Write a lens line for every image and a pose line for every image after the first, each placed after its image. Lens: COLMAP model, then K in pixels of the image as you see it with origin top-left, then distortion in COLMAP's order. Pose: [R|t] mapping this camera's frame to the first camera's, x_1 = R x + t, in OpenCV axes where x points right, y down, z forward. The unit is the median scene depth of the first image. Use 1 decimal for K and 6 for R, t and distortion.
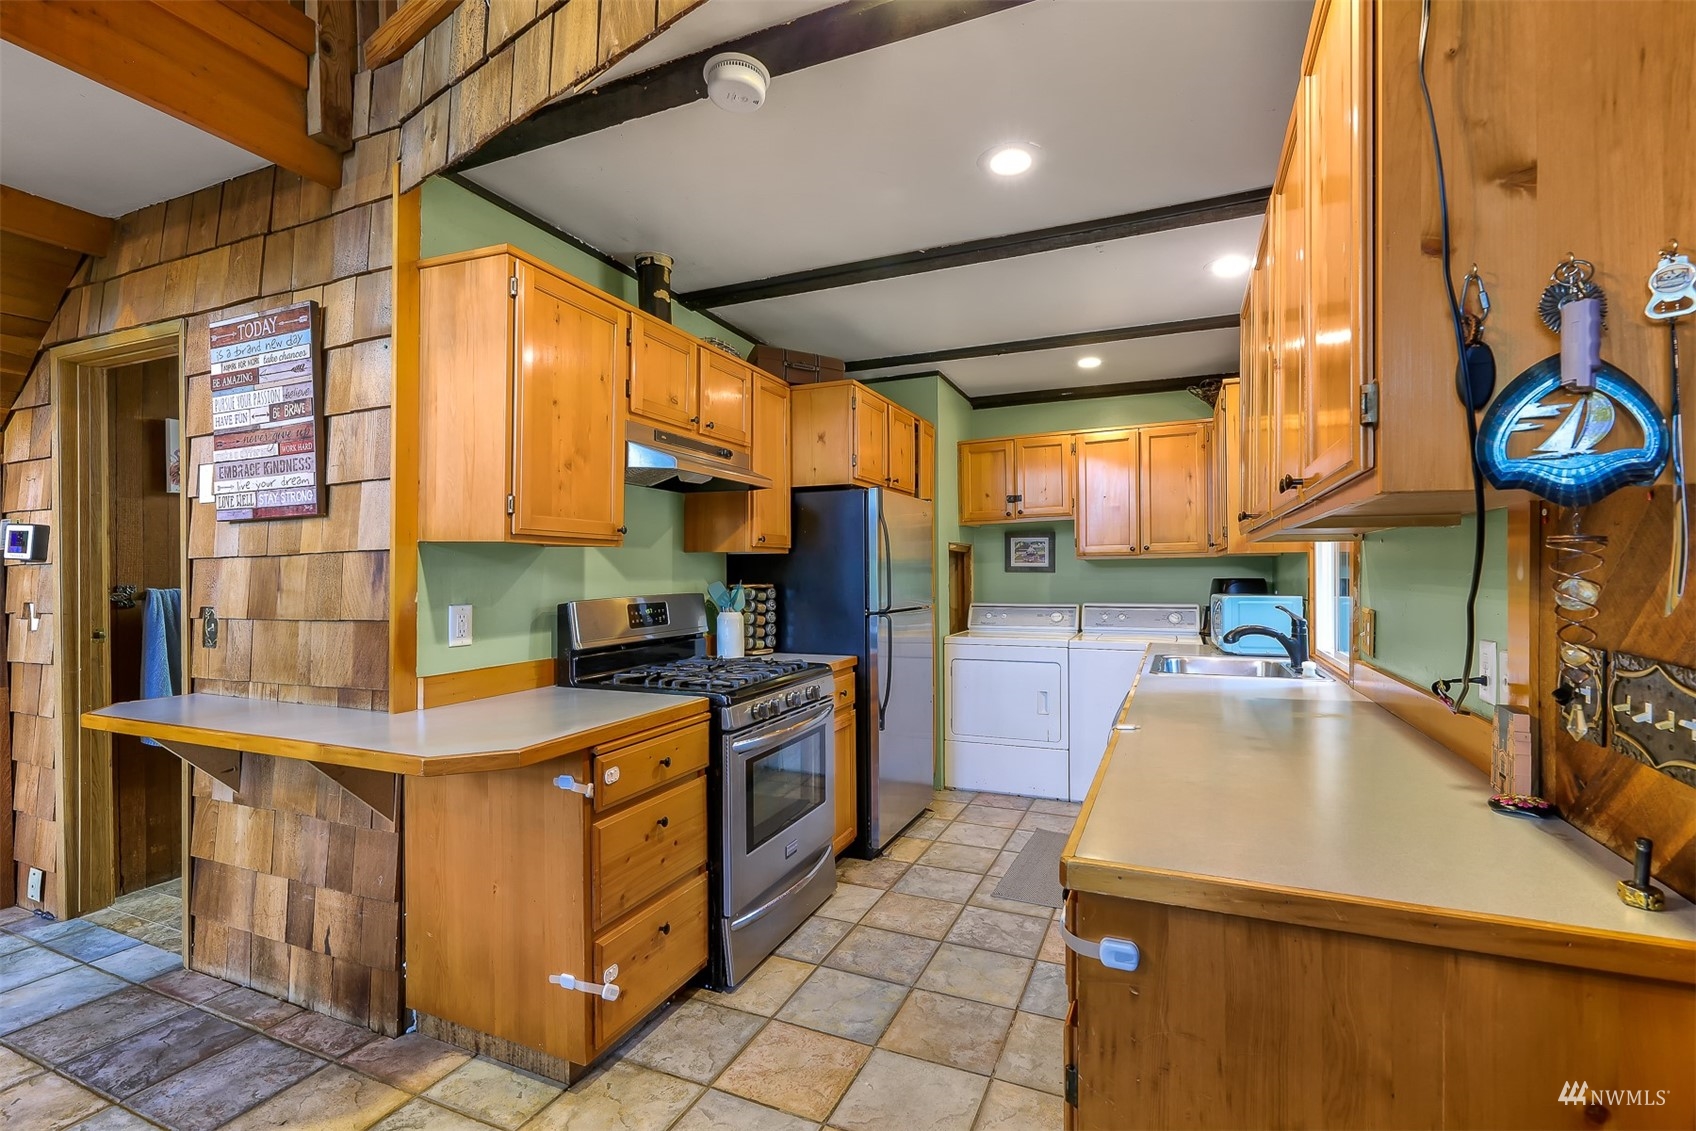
lens RADIAL K [[753.4, 0, 850.2], [0, 753.4, 572.6], [0, 0, 1]] dist [0.014572, -0.001312]
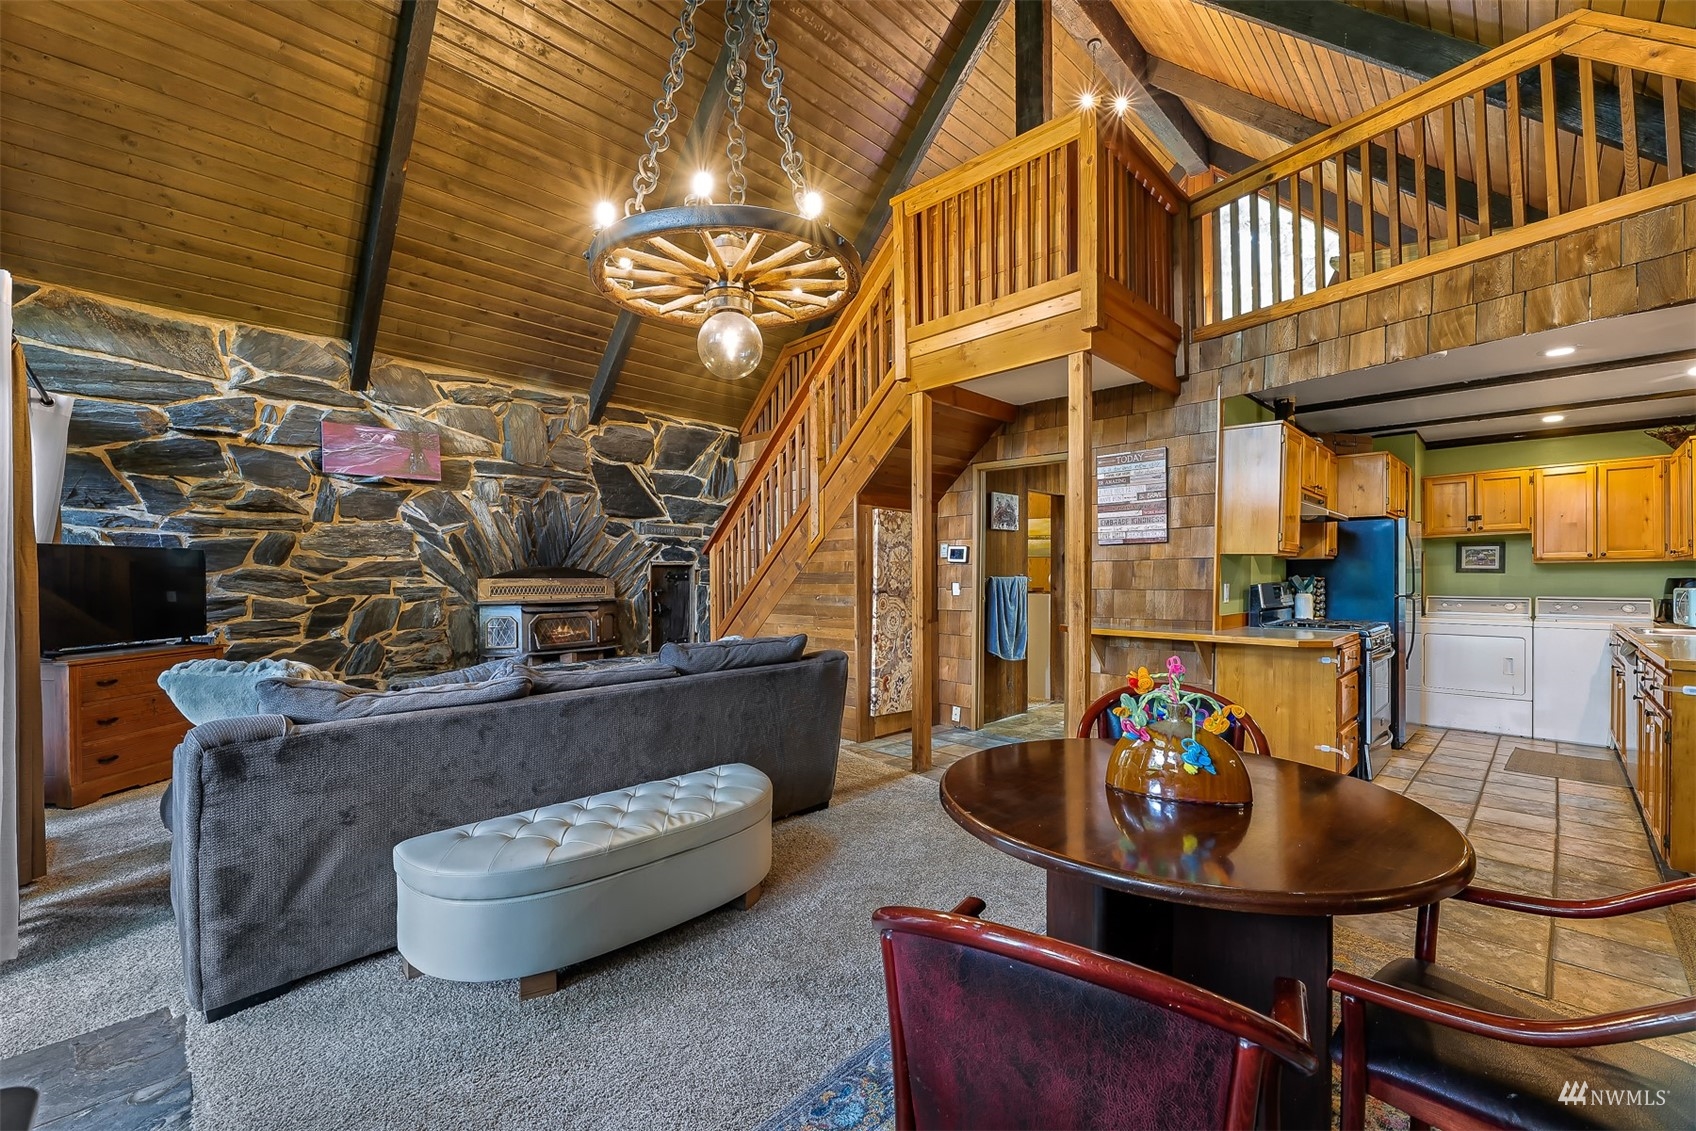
lens RADIAL K [[735.5, 0, 850.8], [0, 735.5, 573.8], [0, 0, 1]] dist [0.003832, -0.002403]
pose [[0.940985, 0.007333, -0.338368, -0.532295], [-0.008107, 0.999967, -0.000876, 0.016764], [0.338351, 0.003568, 0.941013, -0.852116]]
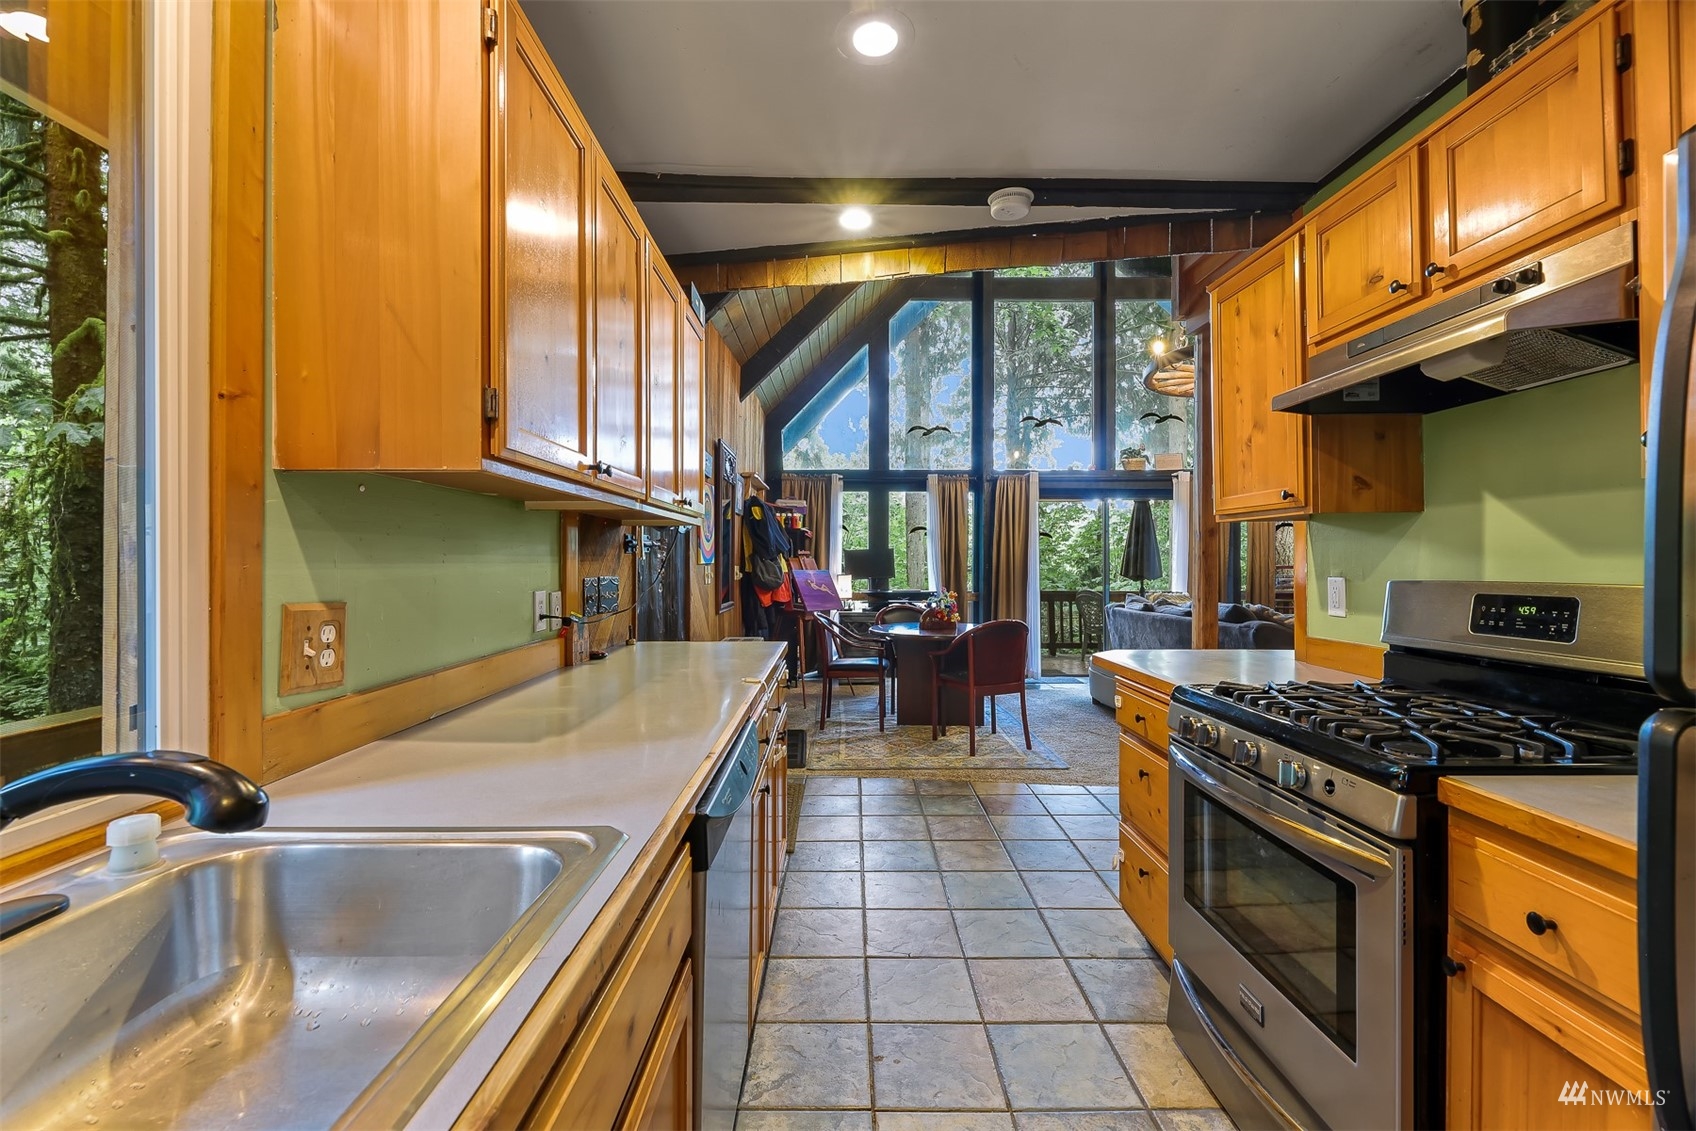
lens RADIAL K [[735.5, 0, 838.8], [0, 735.5, 557.9], [0, 0, 1]] dist [0.003832, -0.002403]
pose [[-0.907388, -0.000432, -0.420294, 0.373035], [-0.000393, 1.000000, -0.000181, 0.010306], [0.420294, 0.000000, -0.907388, 1.096912]]
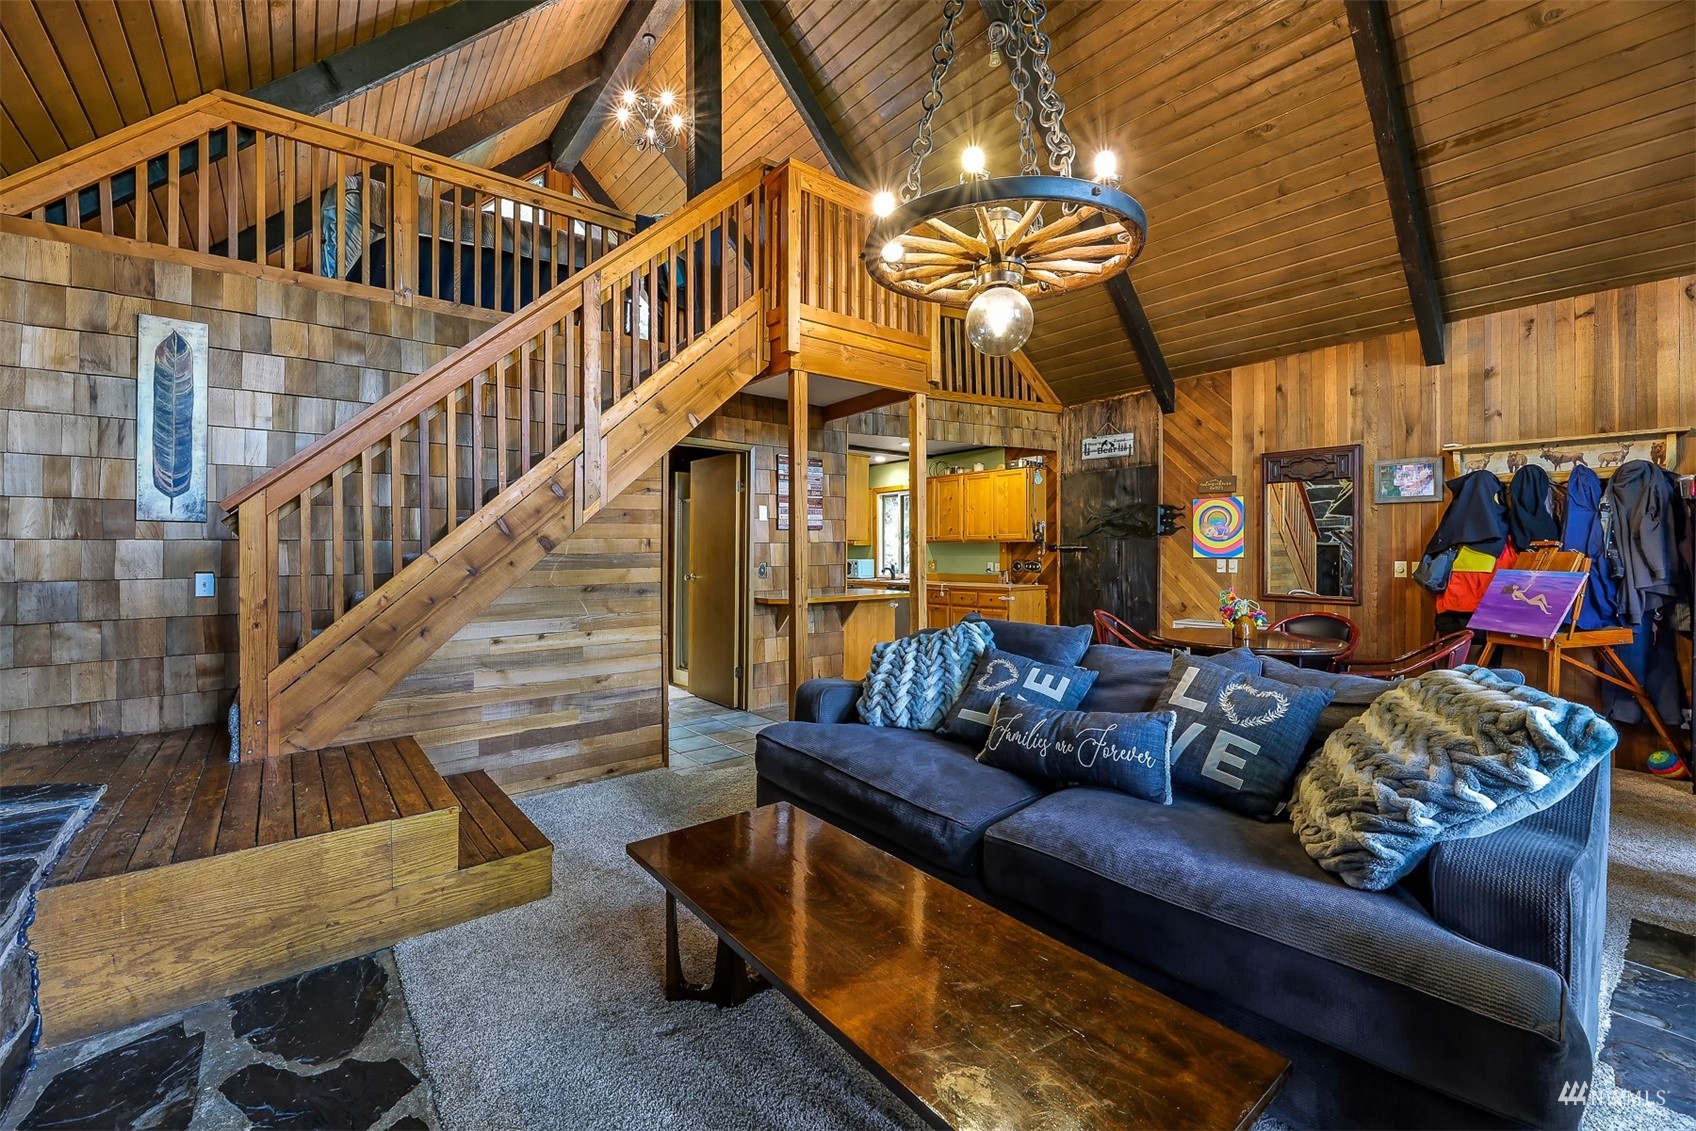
lens RADIAL K [[688.6, 0, 842.9], [0, 688.6, 555.4], [0, 0, 1]] dist [0.000577, 0.000006]
pose [[0.458993, -0.002207, 0.888437, -1.950484], [0.001378, 0.999997, 0.001772, 0.009617], [-0.888439, 0.000411, 0.458995, -0.200256]]
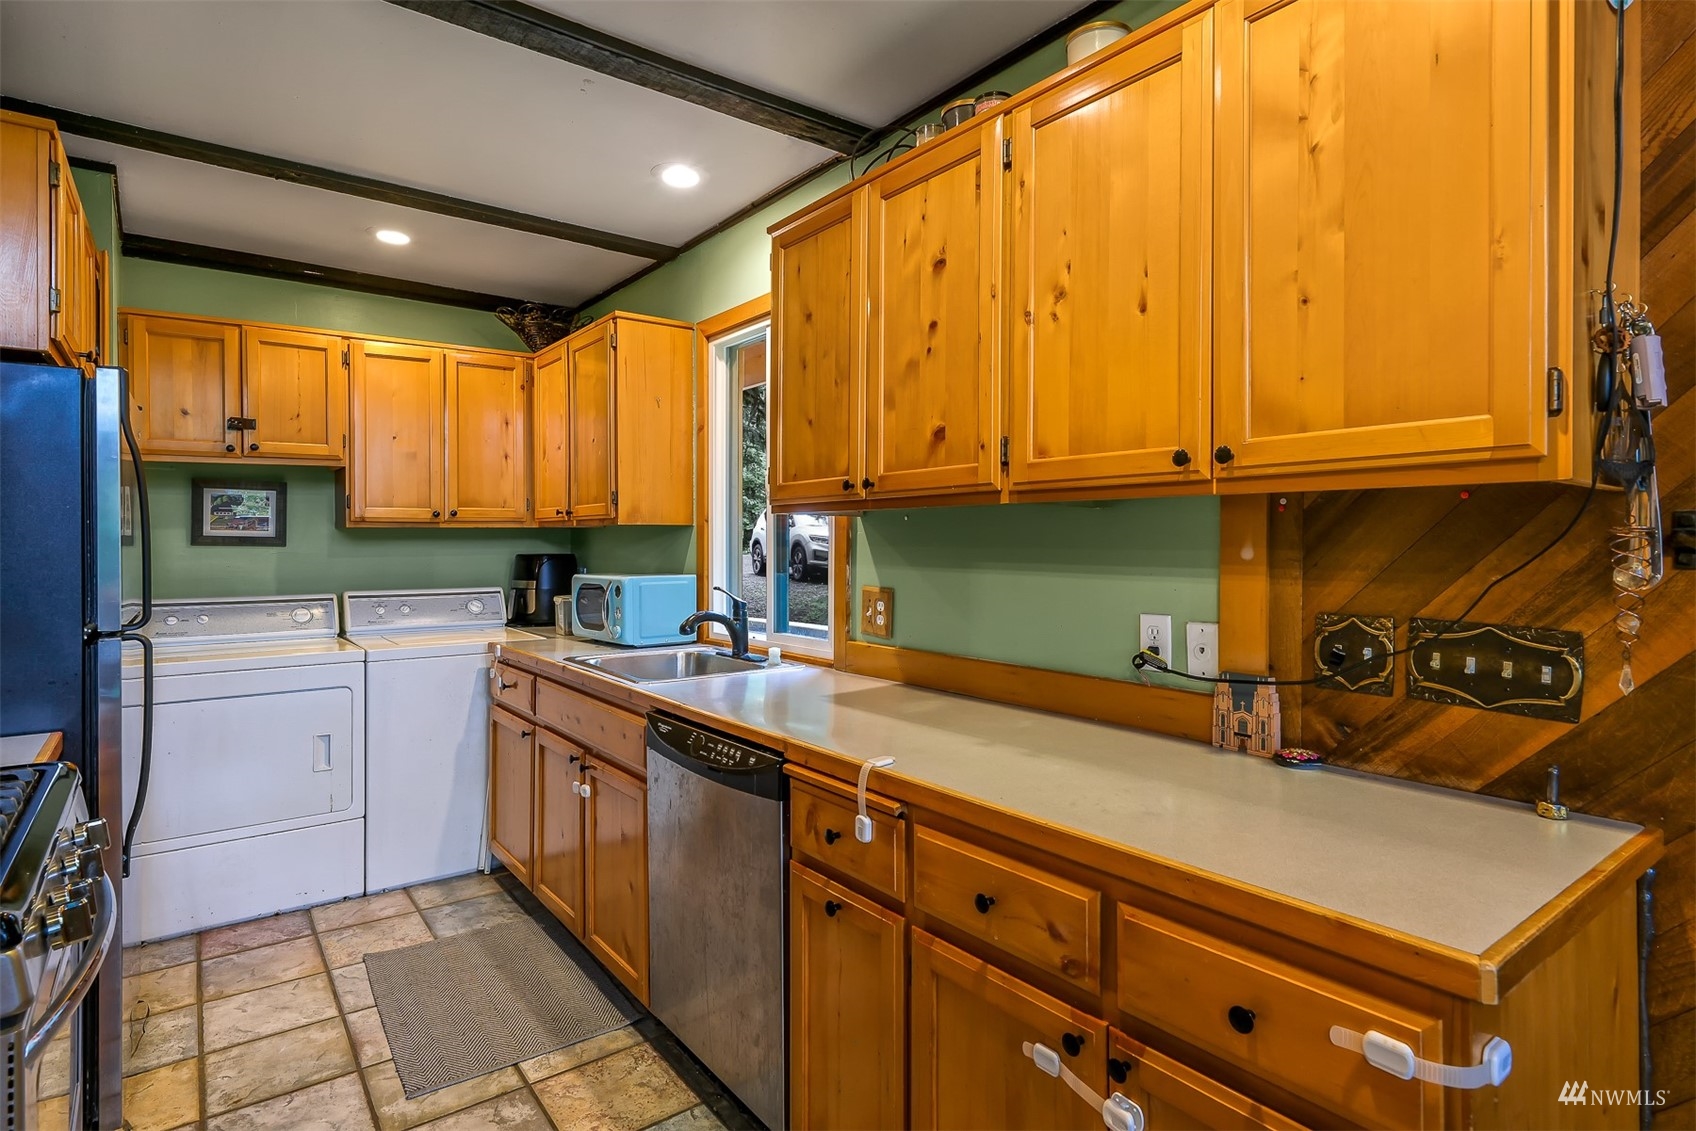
lens RADIAL K [[888.0, 0, 825.1], [0, 888.0, 543.5], [0, 0, 1]] dist [0.010601, -0.004215]
pose [[0.506725, 0.003848, 0.862099, -0.220471], [-0.003957, 0.999990, -0.002138, -0.003749], [-0.862099, -0.002328, 0.506735, 0.326810]]
